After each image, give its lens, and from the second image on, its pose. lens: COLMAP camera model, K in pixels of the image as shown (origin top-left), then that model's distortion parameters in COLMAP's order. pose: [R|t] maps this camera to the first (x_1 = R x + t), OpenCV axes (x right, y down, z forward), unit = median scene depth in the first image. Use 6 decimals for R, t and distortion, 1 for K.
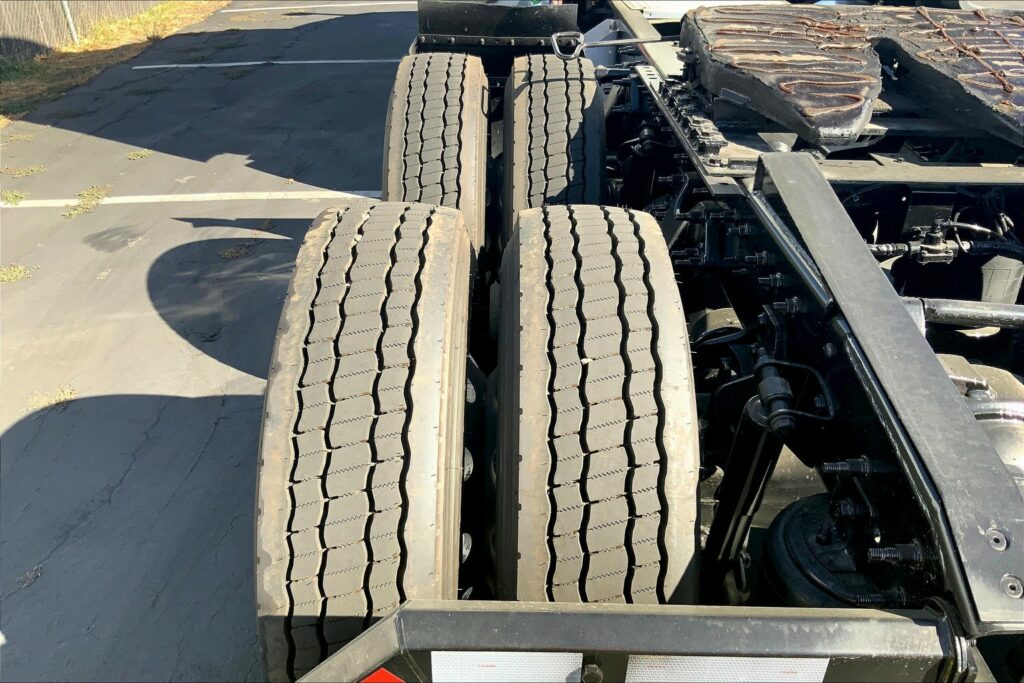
lens RADIAL K [[853.5, 0, 507.1], [0, 853.5, 354.4], [0, 0, 1]] dist [0.083401, -0.142995]
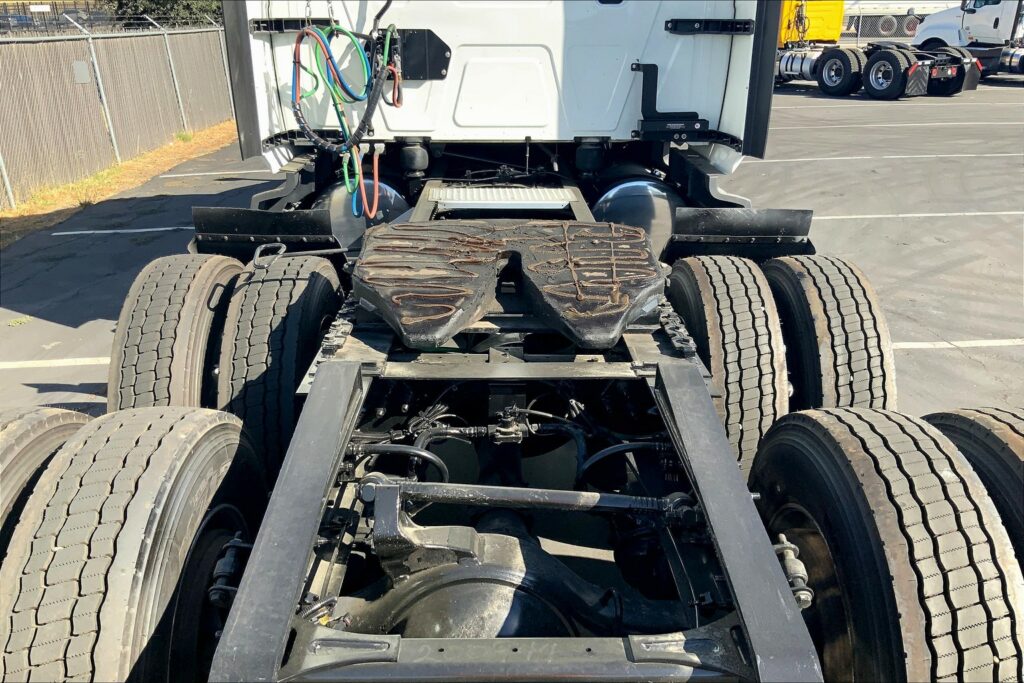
lens RADIAL K [[853.5, 0, 507.1], [0, 853.5, 354.4], [0, 0, 1]] dist [0.083401, -0.142995]
pose [[0.999730, -0.014453, 0.018177, 0.243637], [0.017065, 0.988089, -0.152936, -0.023097], [-0.015750, 0.153205, 0.988069, -0.102841]]
